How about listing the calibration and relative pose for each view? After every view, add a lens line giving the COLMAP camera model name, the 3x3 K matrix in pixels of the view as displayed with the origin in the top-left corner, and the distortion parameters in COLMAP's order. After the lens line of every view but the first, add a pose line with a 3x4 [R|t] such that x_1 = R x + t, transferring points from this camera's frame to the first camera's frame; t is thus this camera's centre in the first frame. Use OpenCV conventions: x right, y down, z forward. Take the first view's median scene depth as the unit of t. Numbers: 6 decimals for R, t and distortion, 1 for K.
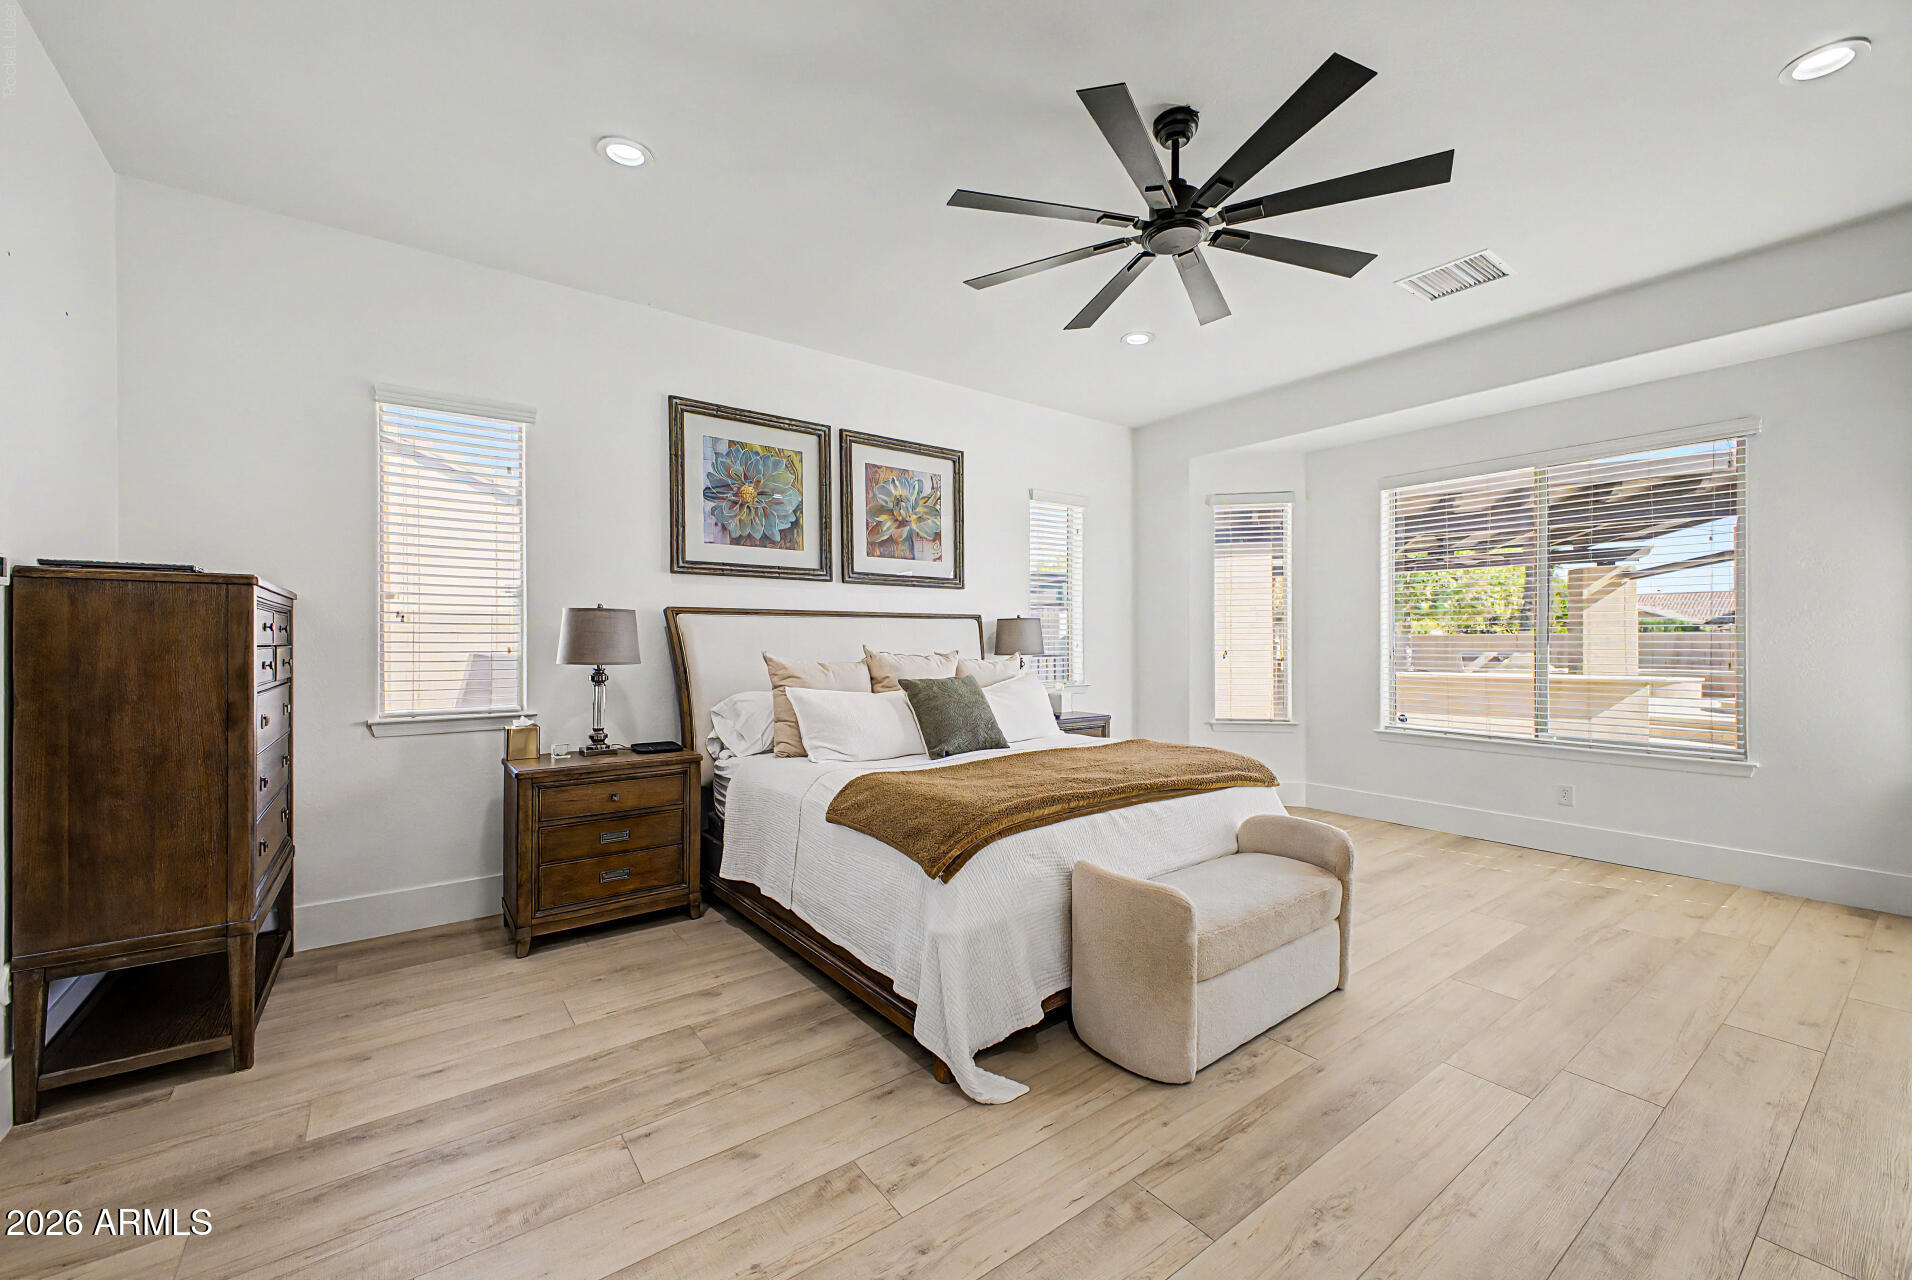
lens RADIAL K [[754.3, 0, 951.2], [0, 754.3, 642.5], [0, 0, 1]] dist [0.004732, -0.000586]
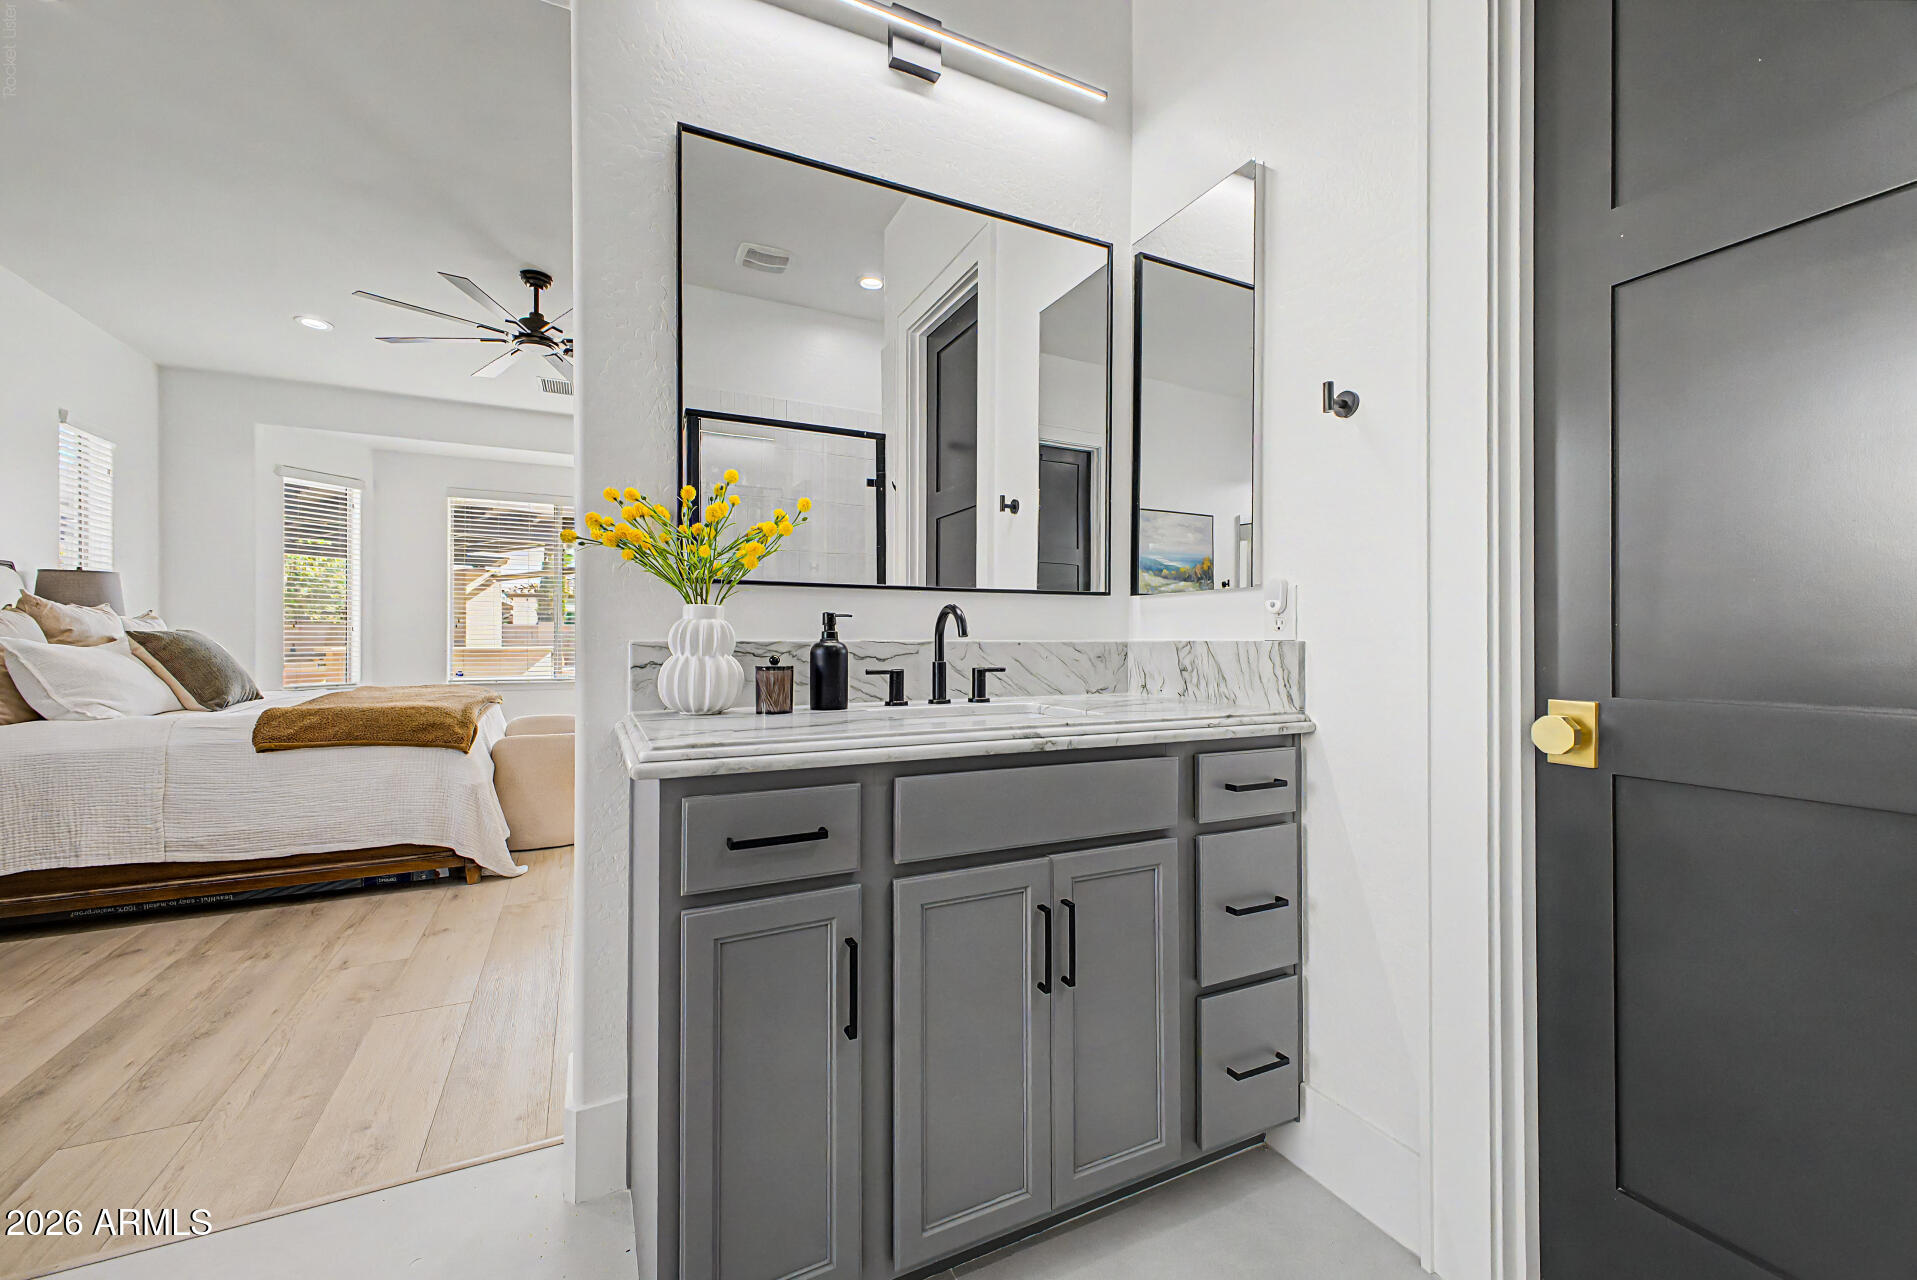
lens RADIAL K [[756.3, 0, 953.7], [0, 756.3, 642.5], [0, 0, 1]] dist [0.004732, -0.000586]
pose [[0.193118, -0.000560, 0.981175, -1.114061], [-0.004211, 0.999990, 0.001399, 0.085911], [-0.981166, -0.004402, 0.193114, -0.183448]]
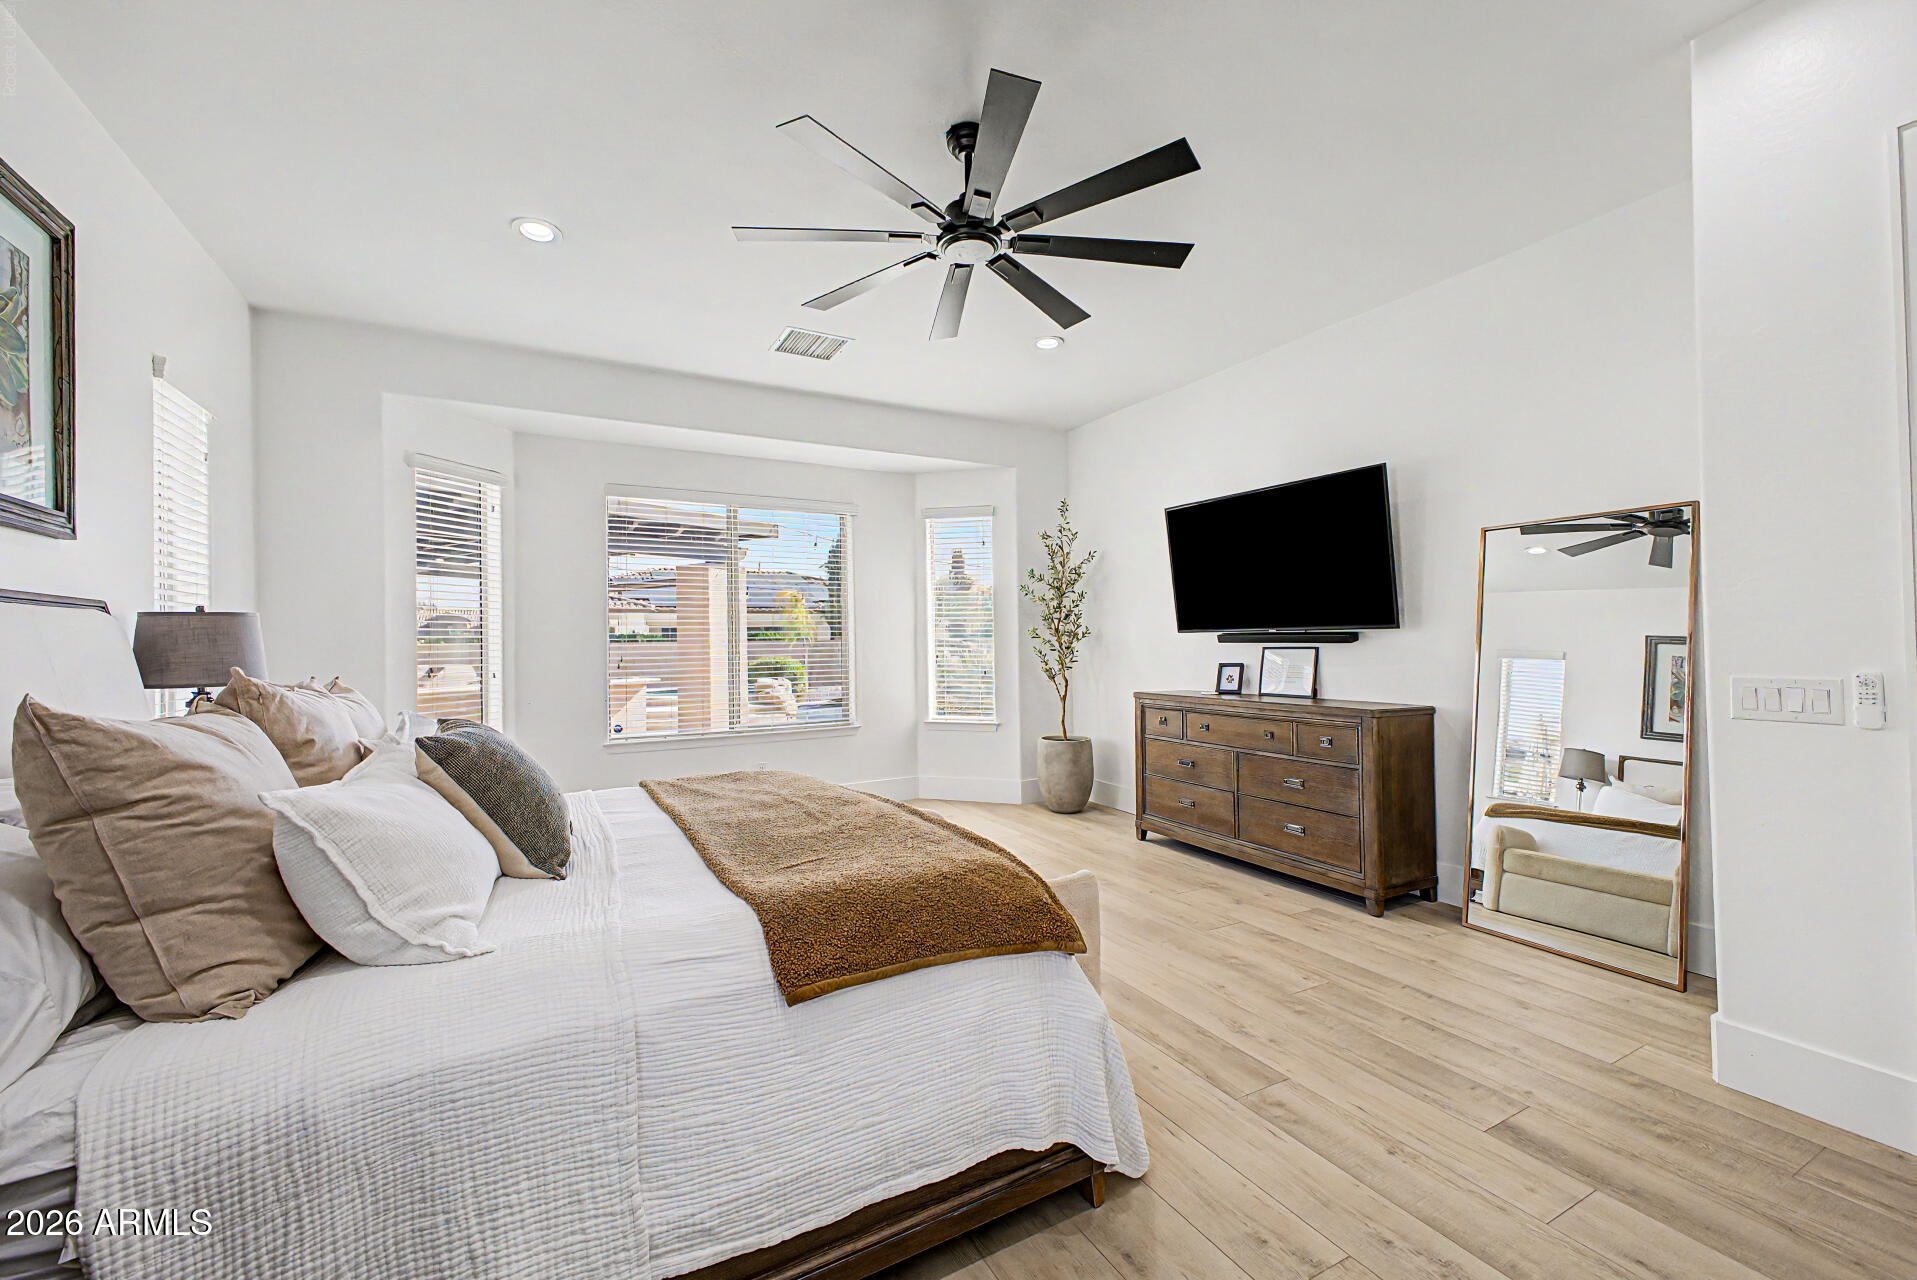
lens RADIAL K [[767.8, 0, 958.5], [0, 767.8, 640.0], [0, 0, 1]] dist [0.000404, -0.000282]
pose [[0.141991, 0.005540, 0.989852, -0.720712], [0.014306, 0.999868, -0.007648, -0.003365], [-0.989765, 0.015246, 0.141894, 0.886971]]
